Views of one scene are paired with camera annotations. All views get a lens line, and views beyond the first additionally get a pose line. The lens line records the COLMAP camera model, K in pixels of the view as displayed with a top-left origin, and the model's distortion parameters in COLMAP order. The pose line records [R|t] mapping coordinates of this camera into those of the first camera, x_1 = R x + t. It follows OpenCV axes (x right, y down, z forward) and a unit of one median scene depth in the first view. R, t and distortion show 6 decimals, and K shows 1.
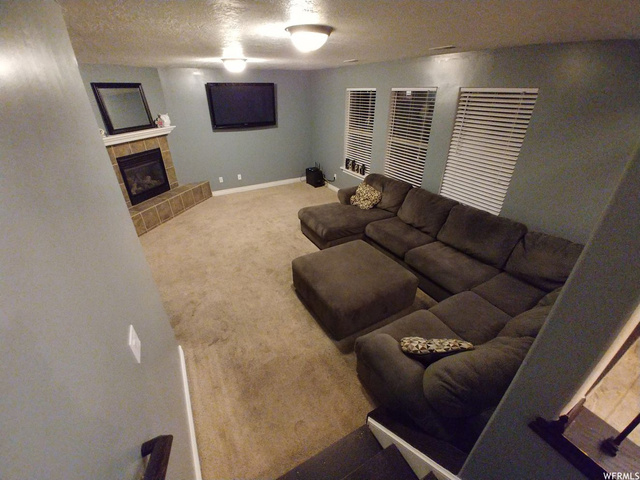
lens RADIAL K [[275.5, 0, 320.0], [0, 275.5, 240.0], [0, 0, 1]] dist [-0.034096, -0.000059]
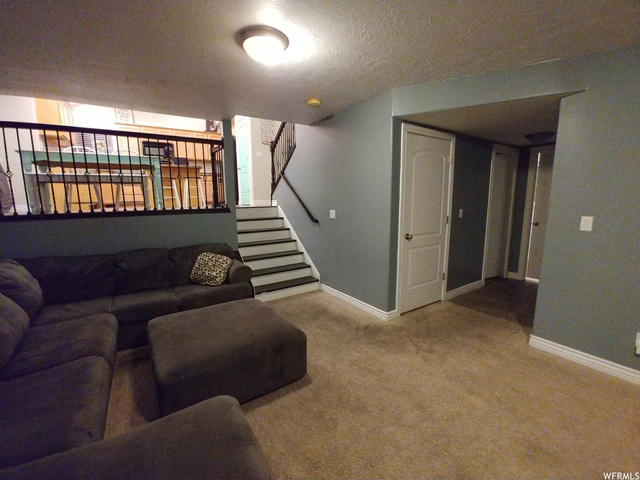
lens RADIAL K [[275.5, 0, 320.0], [0, 275.5, 240.0], [0, 0, 1]] dist [-0.034096, -0.000059]
pose [[-0.995745, 0.034764, -0.085345, -0.056233], [-0.025347, 0.787076, 0.616335, -0.349289], [0.088599, 0.615876, -0.782846, 0.926945]]
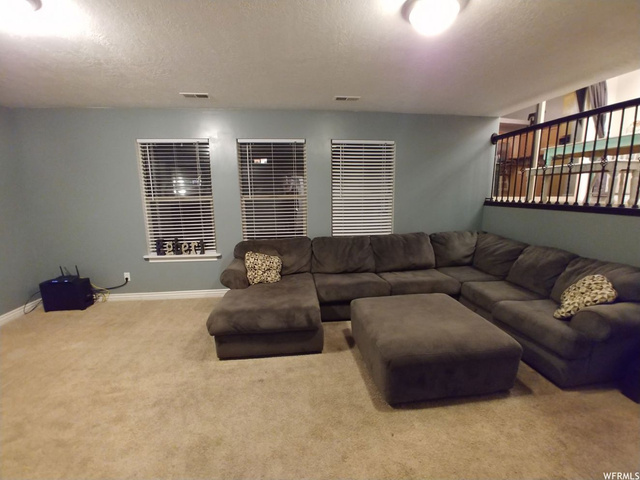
lens RADIAL K [[284.0, 0, 320.0], [0, 284.0, 240.0], [0, 0, 1]] dist [-0.021005, 0.000035]
pose [[0.373504, -0.142005, 0.916695, -0.432344], [0.452151, 0.890742, -0.046242, -0.114061], [-0.809972, 0.431756, 0.396903, 0.522724]]
